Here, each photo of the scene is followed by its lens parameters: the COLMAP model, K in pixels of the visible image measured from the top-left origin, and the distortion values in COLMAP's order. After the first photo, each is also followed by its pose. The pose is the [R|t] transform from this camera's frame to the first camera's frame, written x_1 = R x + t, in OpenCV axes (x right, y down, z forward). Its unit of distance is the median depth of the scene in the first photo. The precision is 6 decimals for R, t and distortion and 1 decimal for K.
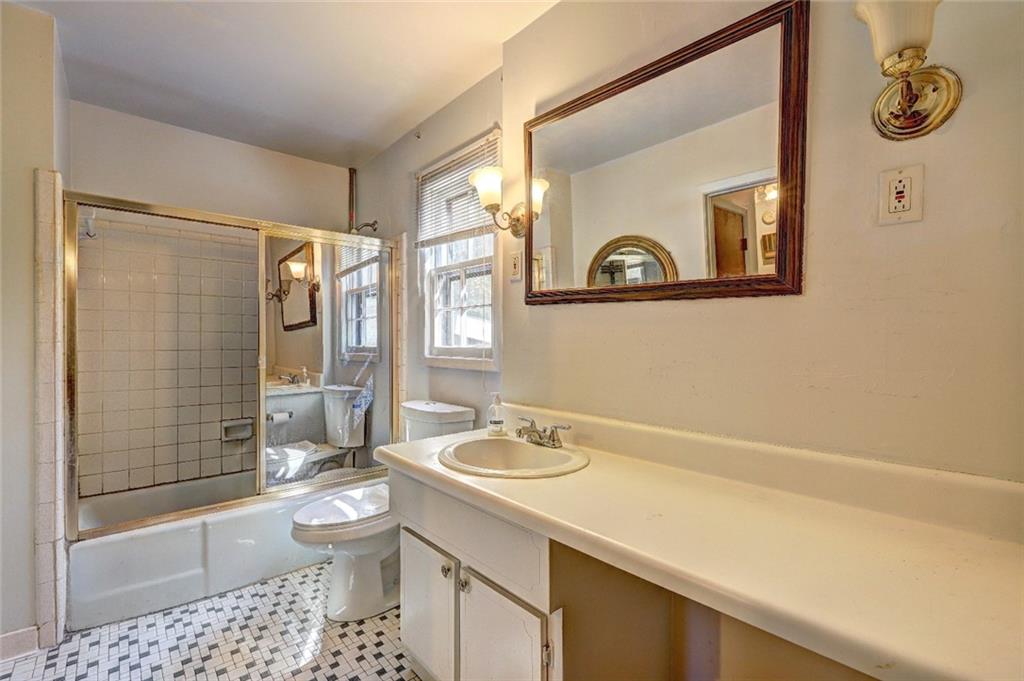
lens RADIAL K [[461.1, 0, 508.8], [0, 461.1, 343.6], [0, 0, 1]] dist [-0.002465, 0.000460]
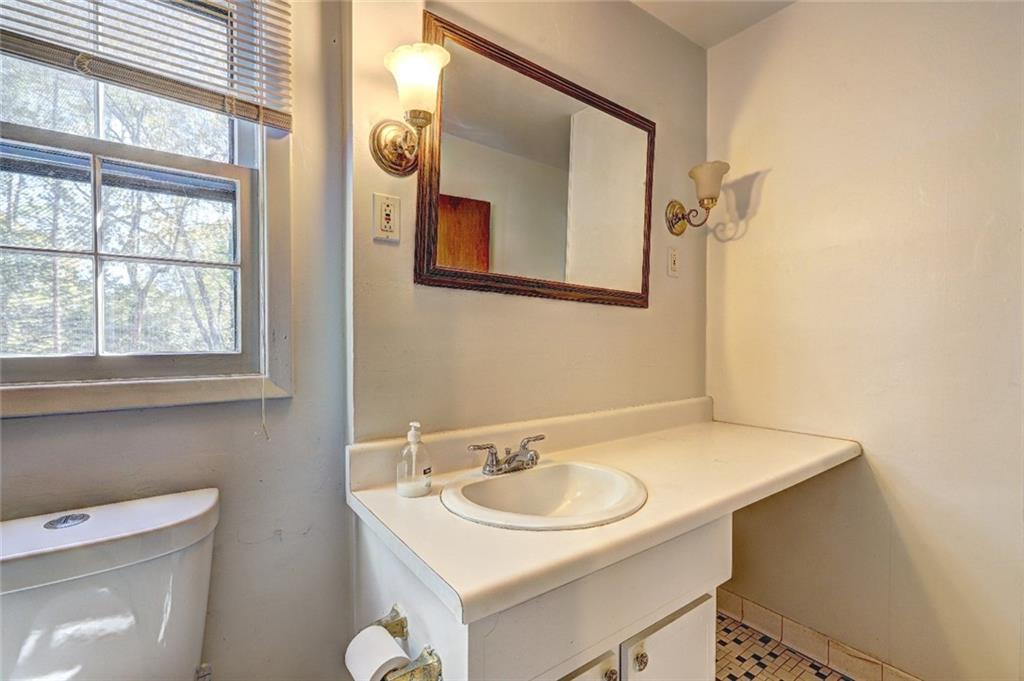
lens RADIAL K [[461.1, 0, 508.8], [0, 461.1, 343.6], [0, 0, 1]] dist [-0.002465, 0.000460]
pose [[0.094547, -0.034196, 0.994933, -0.698231], [-0.003237, 0.999394, 0.034656, -0.025443], [-0.995515, -0.006497, 0.094379, 0.917476]]
